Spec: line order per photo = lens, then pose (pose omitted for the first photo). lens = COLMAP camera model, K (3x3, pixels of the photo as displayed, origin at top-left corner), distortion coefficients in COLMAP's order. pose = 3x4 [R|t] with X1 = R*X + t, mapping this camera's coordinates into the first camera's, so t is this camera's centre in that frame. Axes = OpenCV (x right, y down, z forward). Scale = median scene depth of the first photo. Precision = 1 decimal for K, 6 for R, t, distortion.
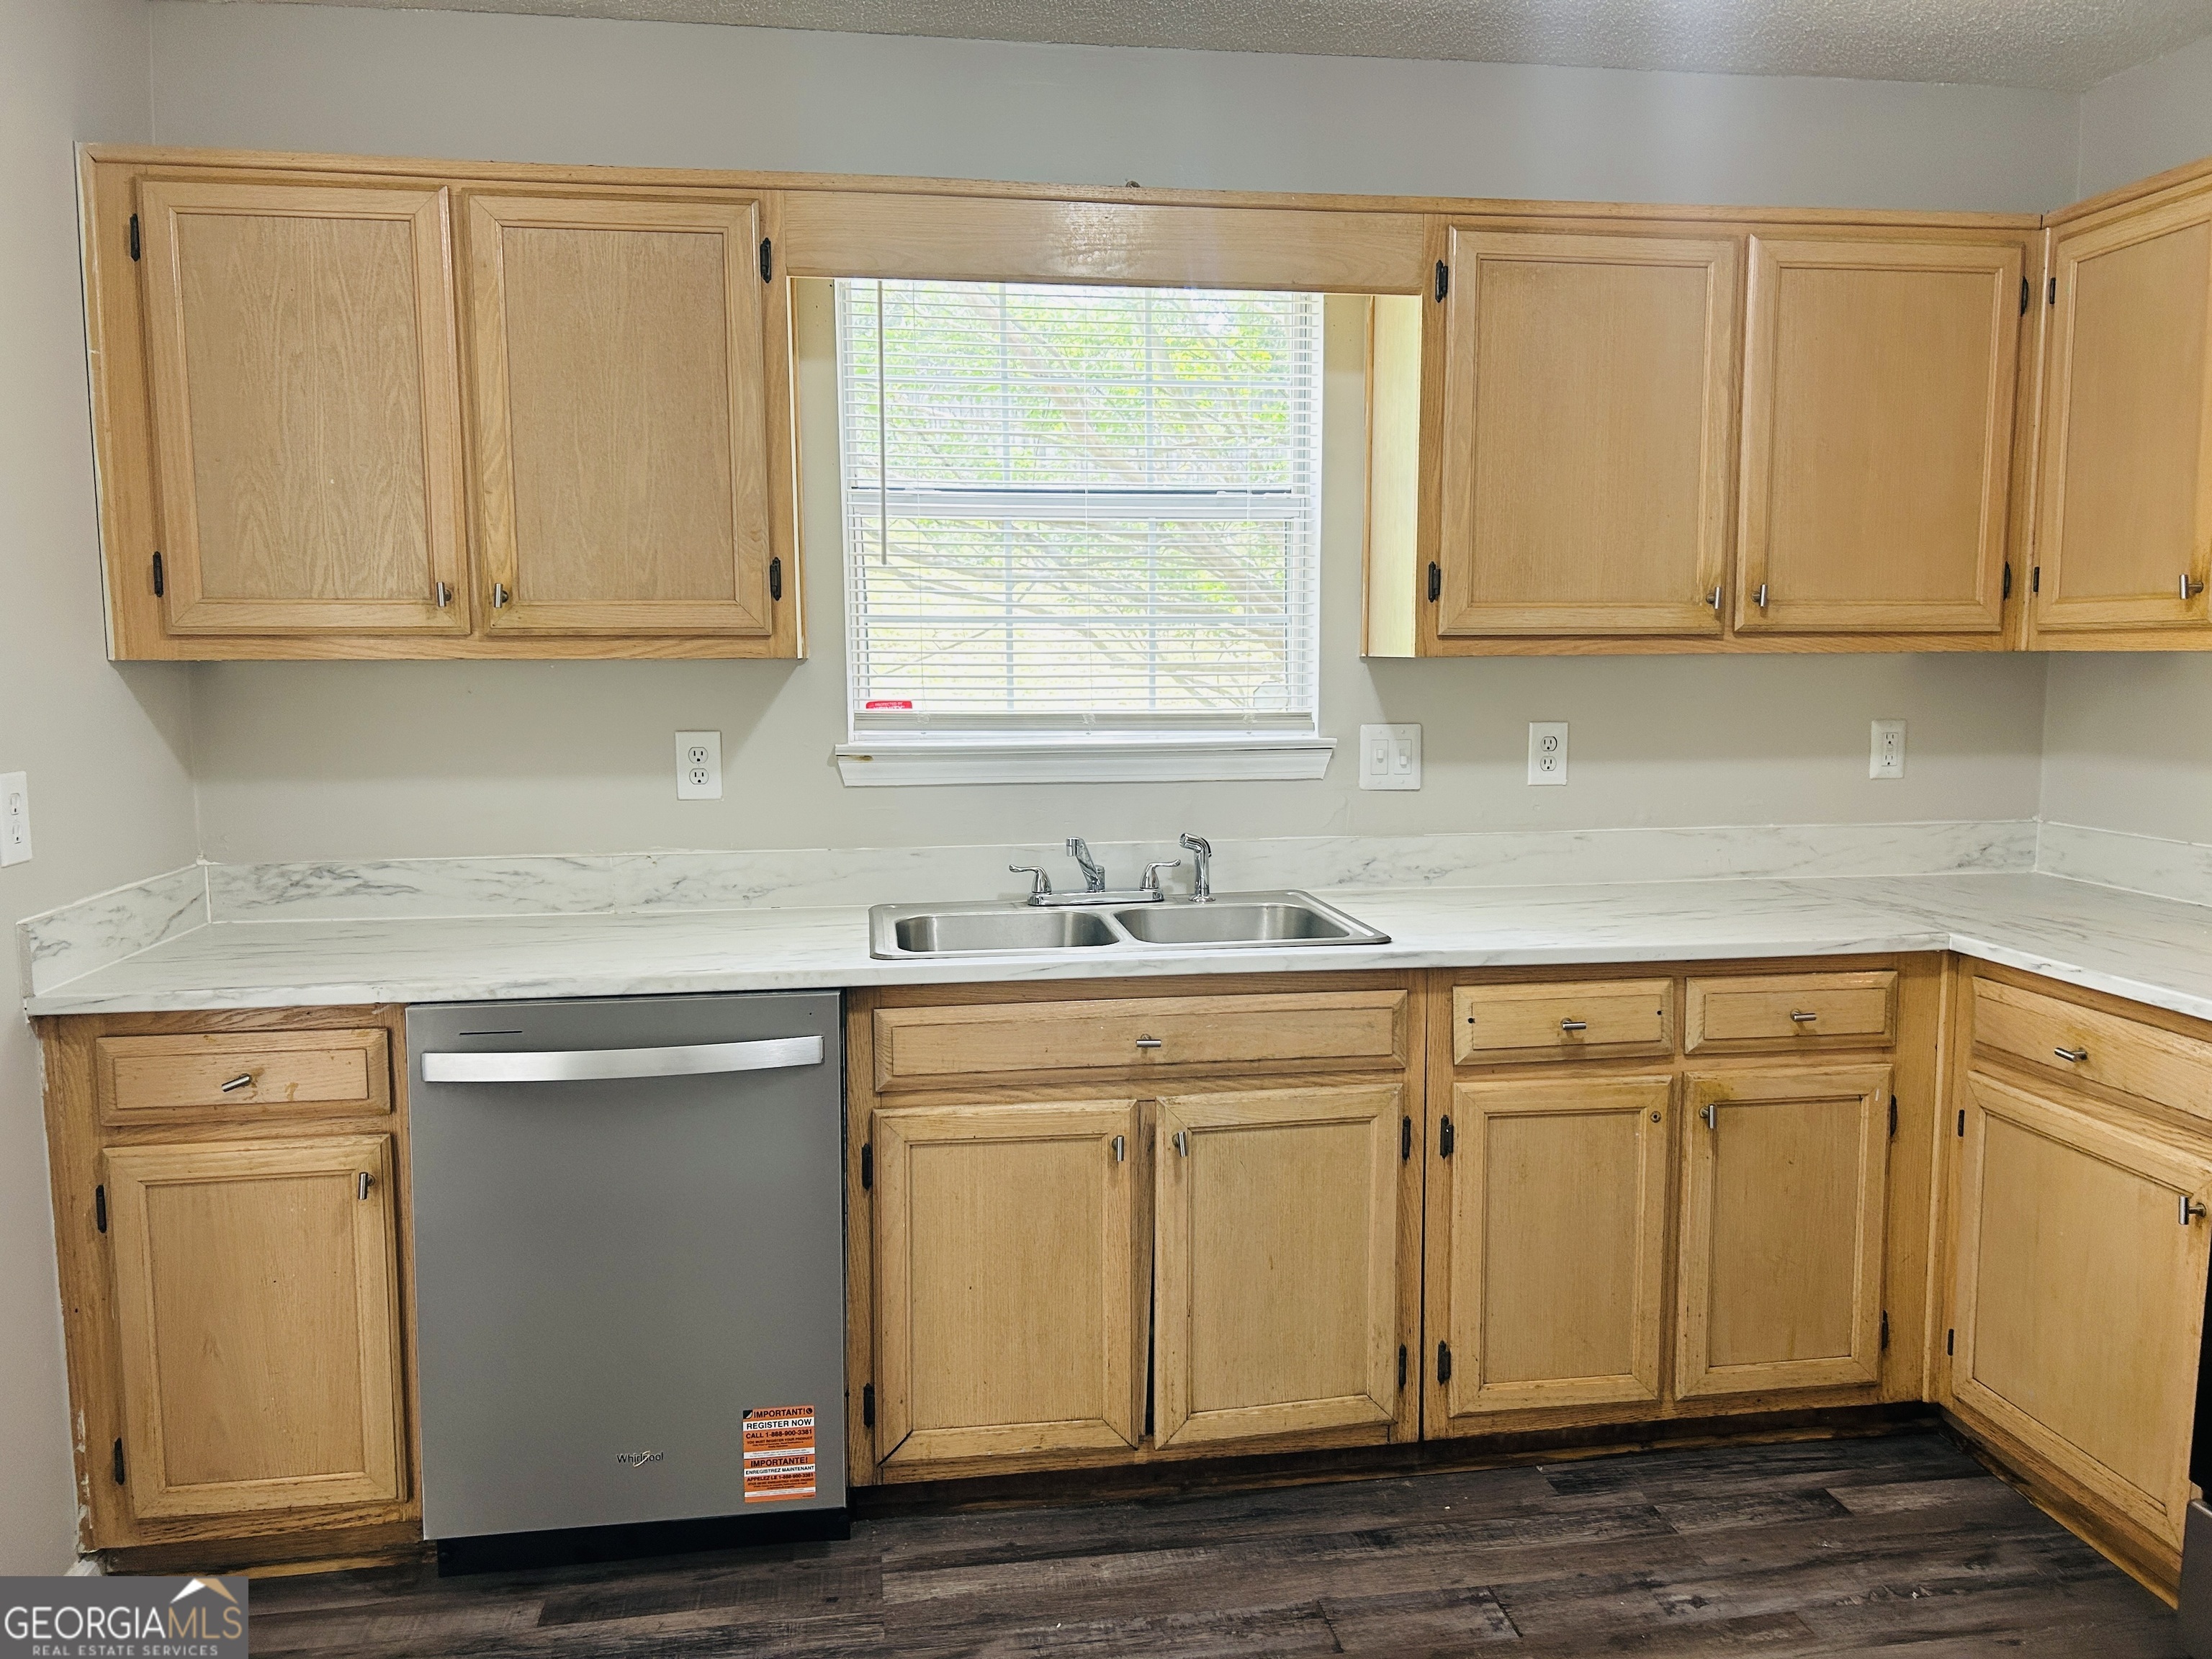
lens RADIAL K [[1651.4, 0, 1117.4], [0, 1651.4, 829.2], [0, 0, 1]] dist [0.066245, -0.081740]
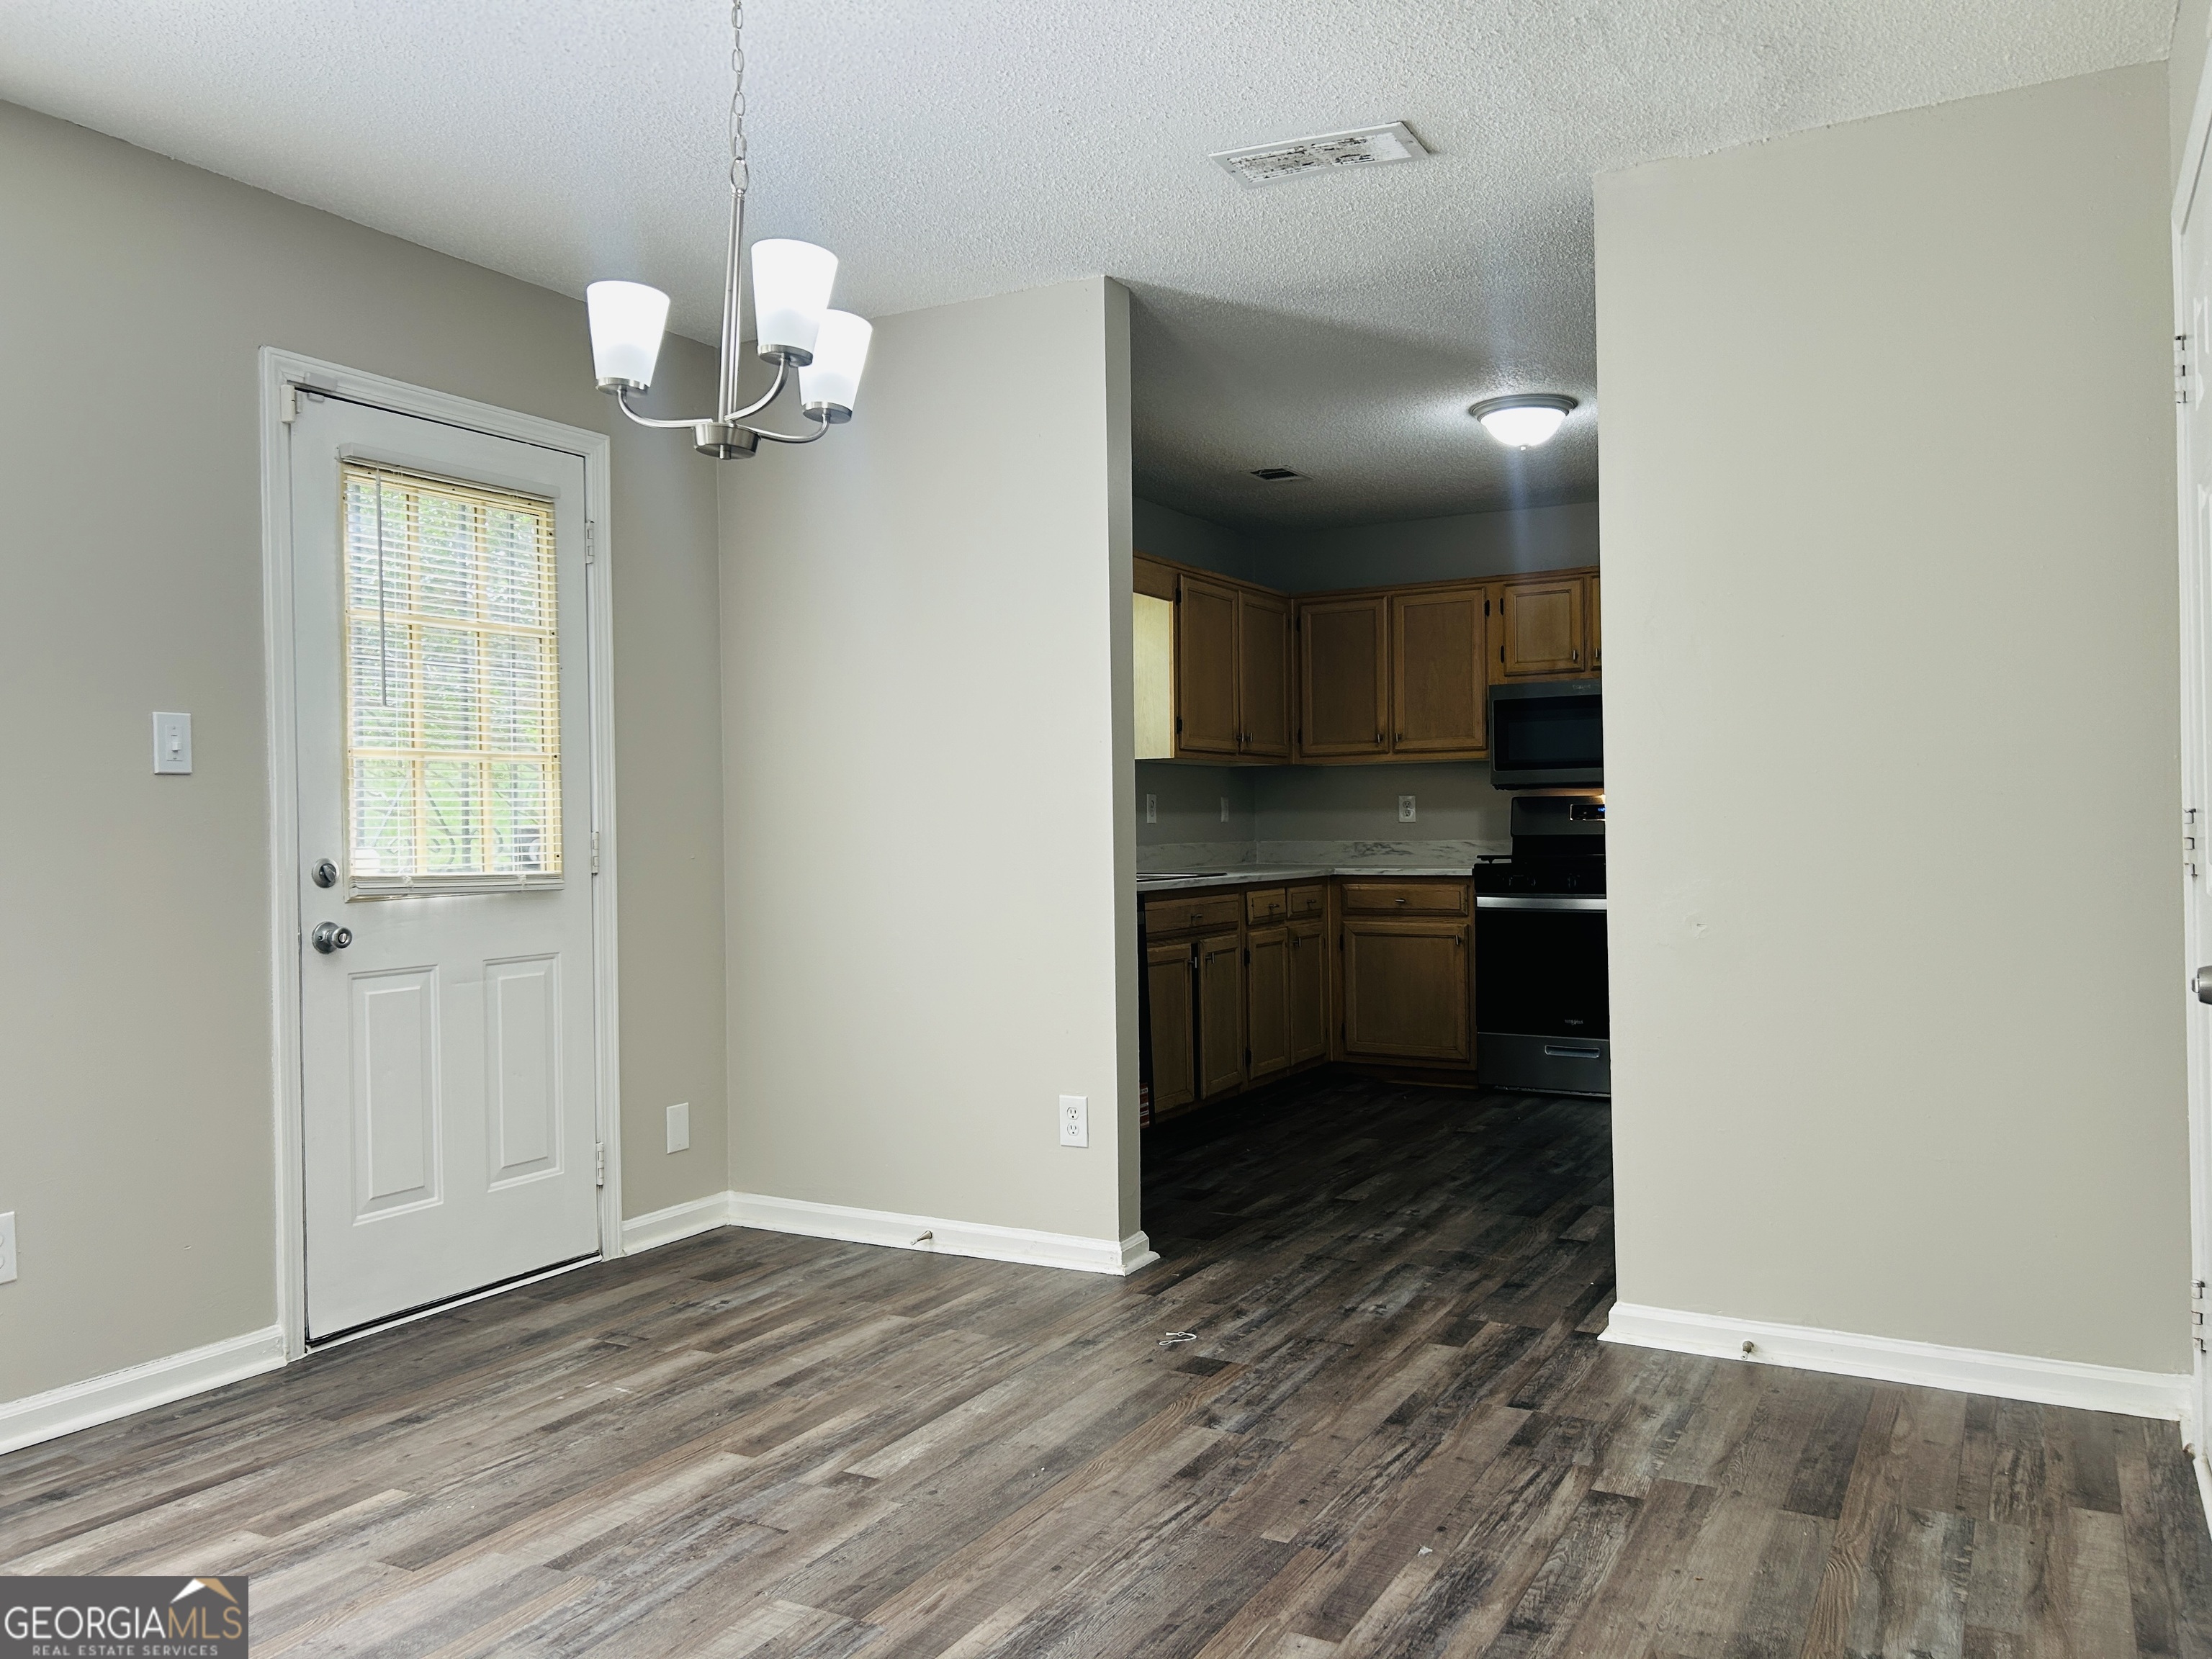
lens RADIAL K [[1651.4, 0, 1079.8], [0, 1651.4, 823.2], [0, 0, 1]] dist [0.066245, -0.081740]
pose [[0.635028, -0.003677, 0.772480, -1.757360], [0.093717, 0.992969, -0.072316, 0.143866], [-0.766783, 0.118317, 0.630908, -0.320704]]
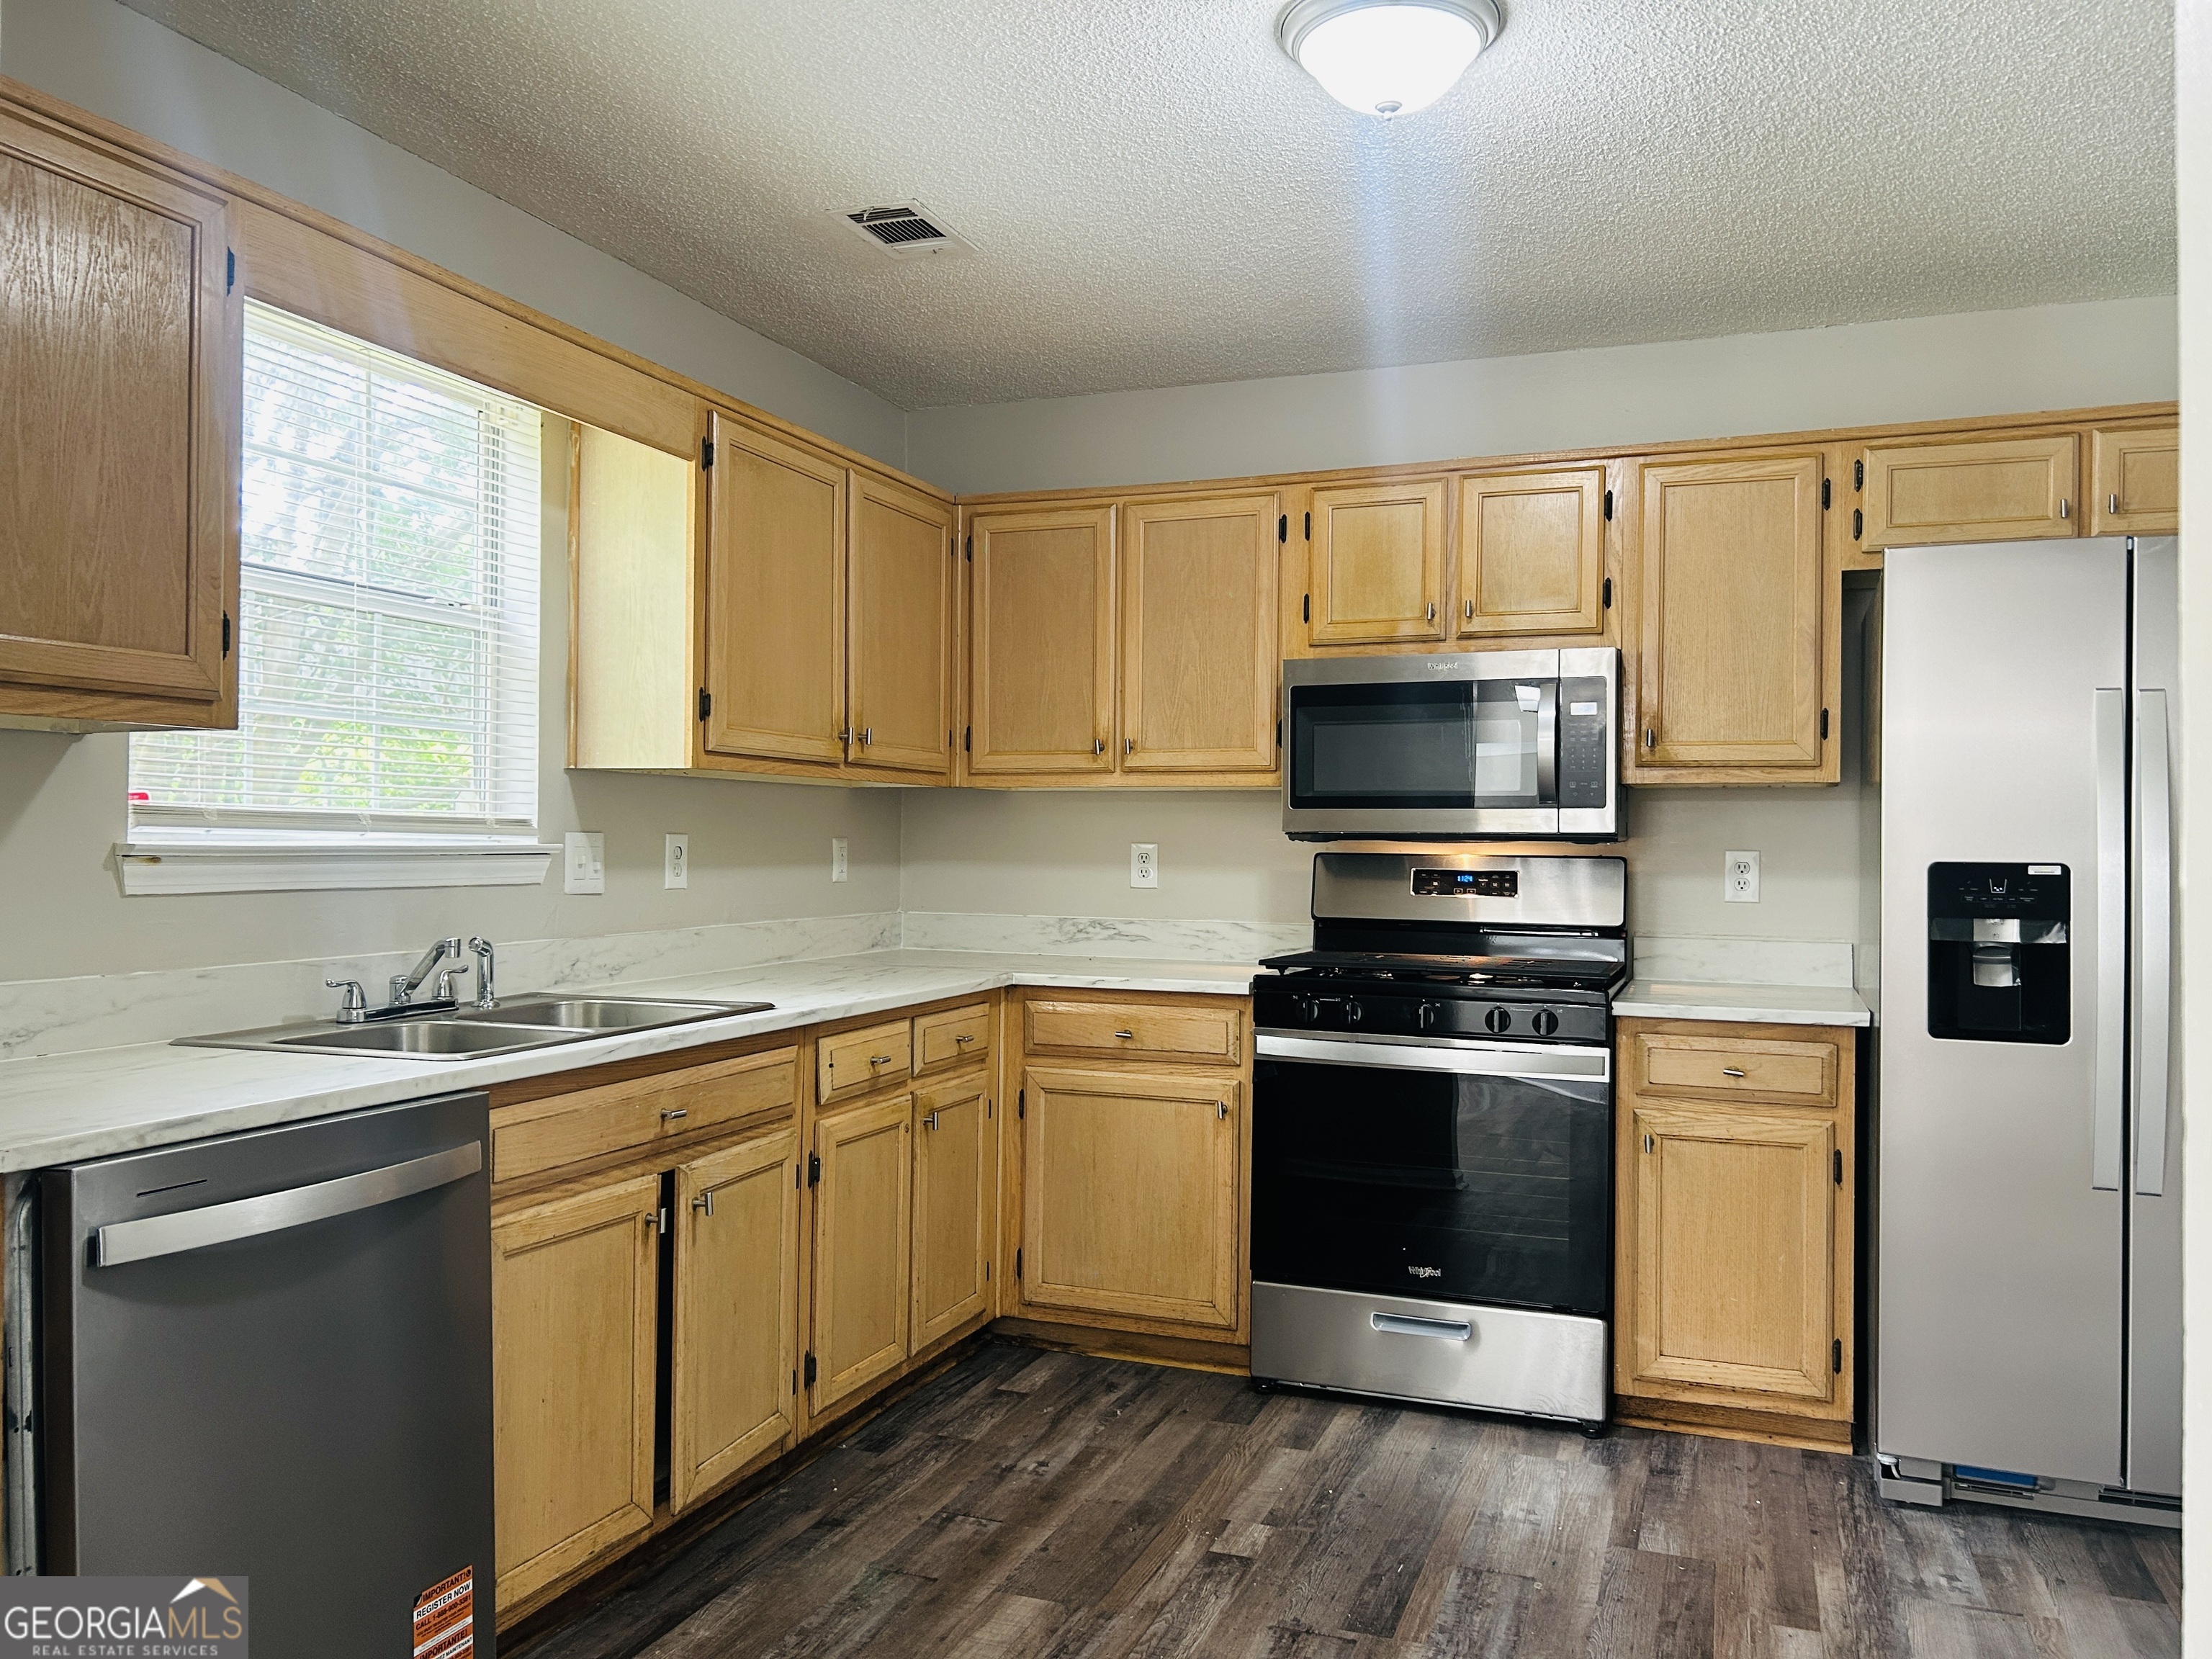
lens RADIAL K [[1651.4, 0, 1122.0], [0, 1651.4, 811.9], [0, 0, 1]] dist [0.066245, -0.081740]
pose [[0.495793, 0.024717, 0.868089, -0.721736], [0.080308, 0.994007, -0.074169, 0.037759], [-0.864720, 0.106486, 0.490837, 0.202062]]
